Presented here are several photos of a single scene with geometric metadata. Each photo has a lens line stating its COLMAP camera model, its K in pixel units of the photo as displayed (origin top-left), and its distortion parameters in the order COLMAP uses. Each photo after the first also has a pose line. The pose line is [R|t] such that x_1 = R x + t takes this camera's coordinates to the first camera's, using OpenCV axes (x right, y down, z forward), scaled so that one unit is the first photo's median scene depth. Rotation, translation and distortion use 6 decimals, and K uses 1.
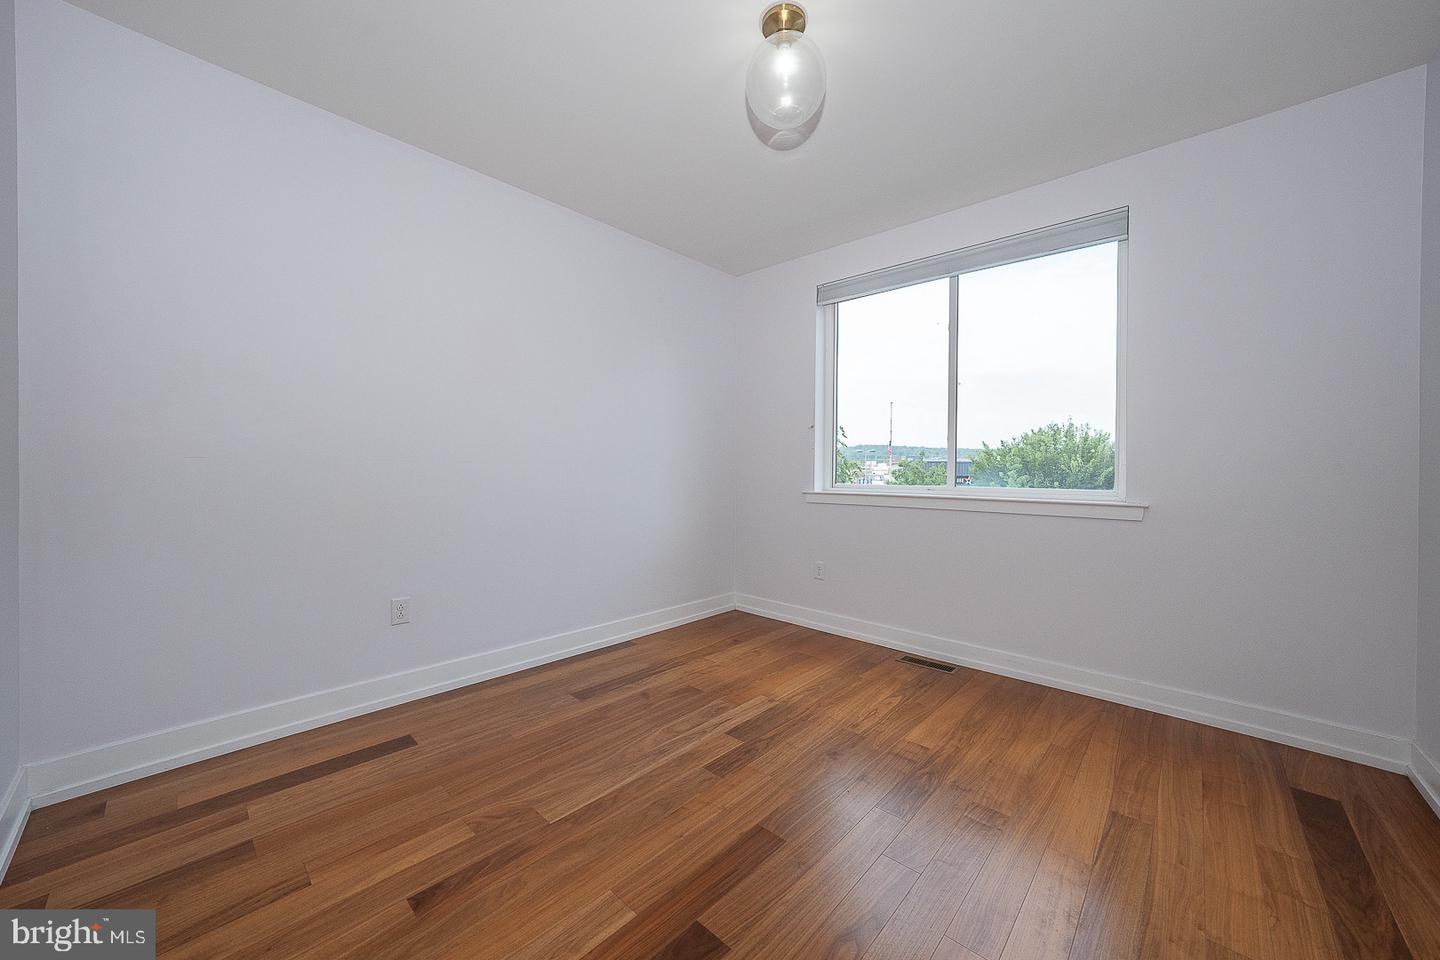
lens RADIAL K [[529.1, 0, 719.0], [0, 529.1, 479.6], [0, 0, 1]] dist [-0.001345, -0.000060]
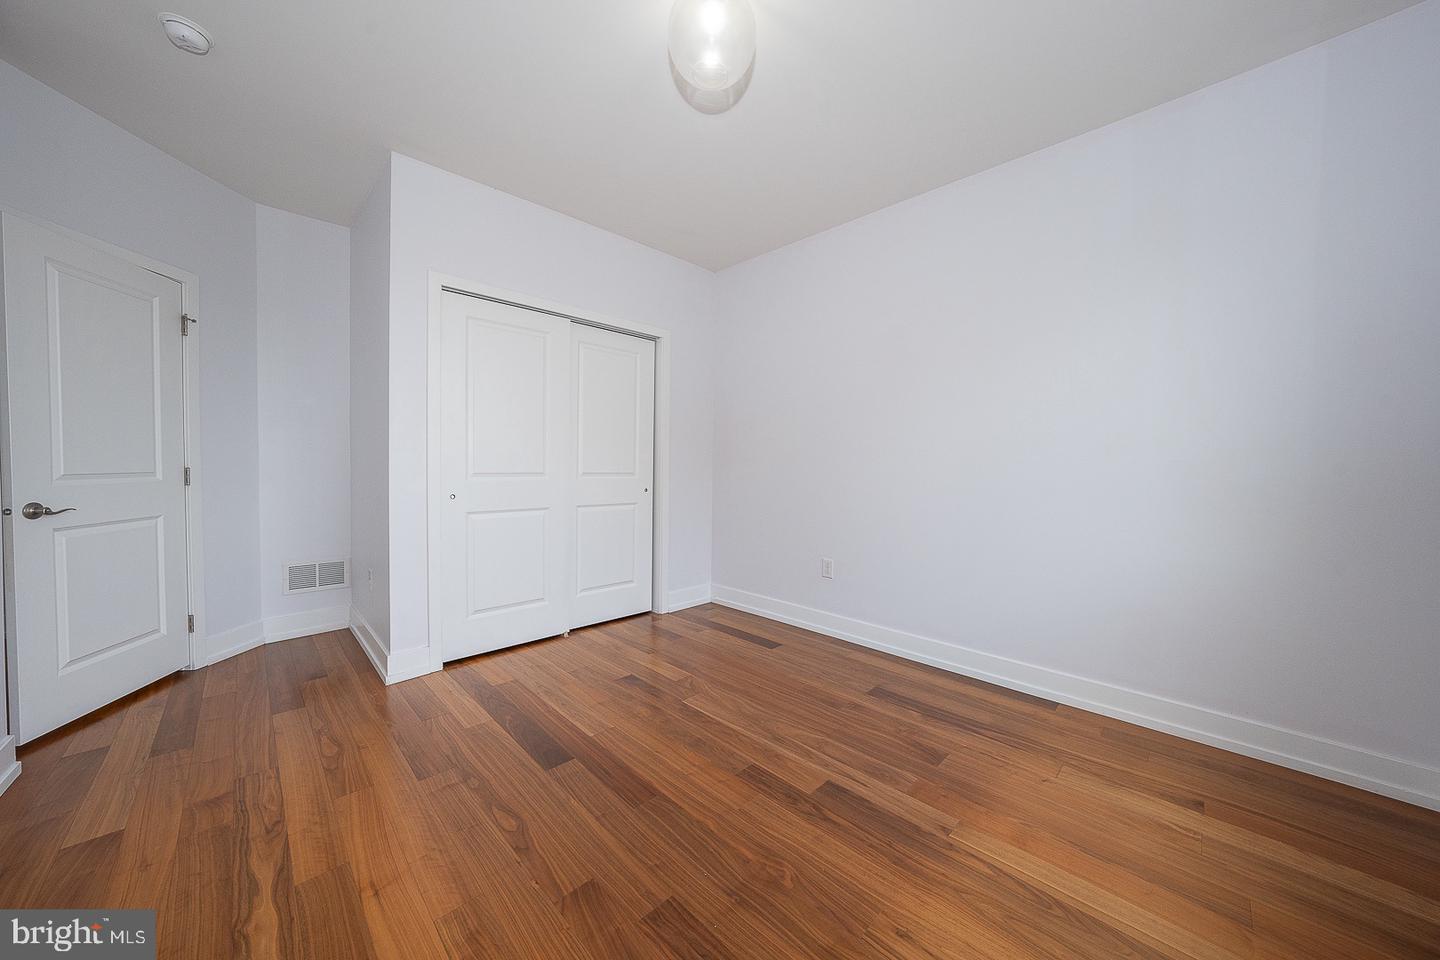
lens RADIAL K [[498.0, 0, 720.4], [0, 498.0, 473.7], [0, 0, 1]] dist [-0.025225, 0.005623]
pose [[-0.046967, 0.006610, -0.998875, 0.740727], [-0.026244, 0.999625, 0.007849, -0.001890], [0.998552, 0.026583, -0.046776, 0.805490]]
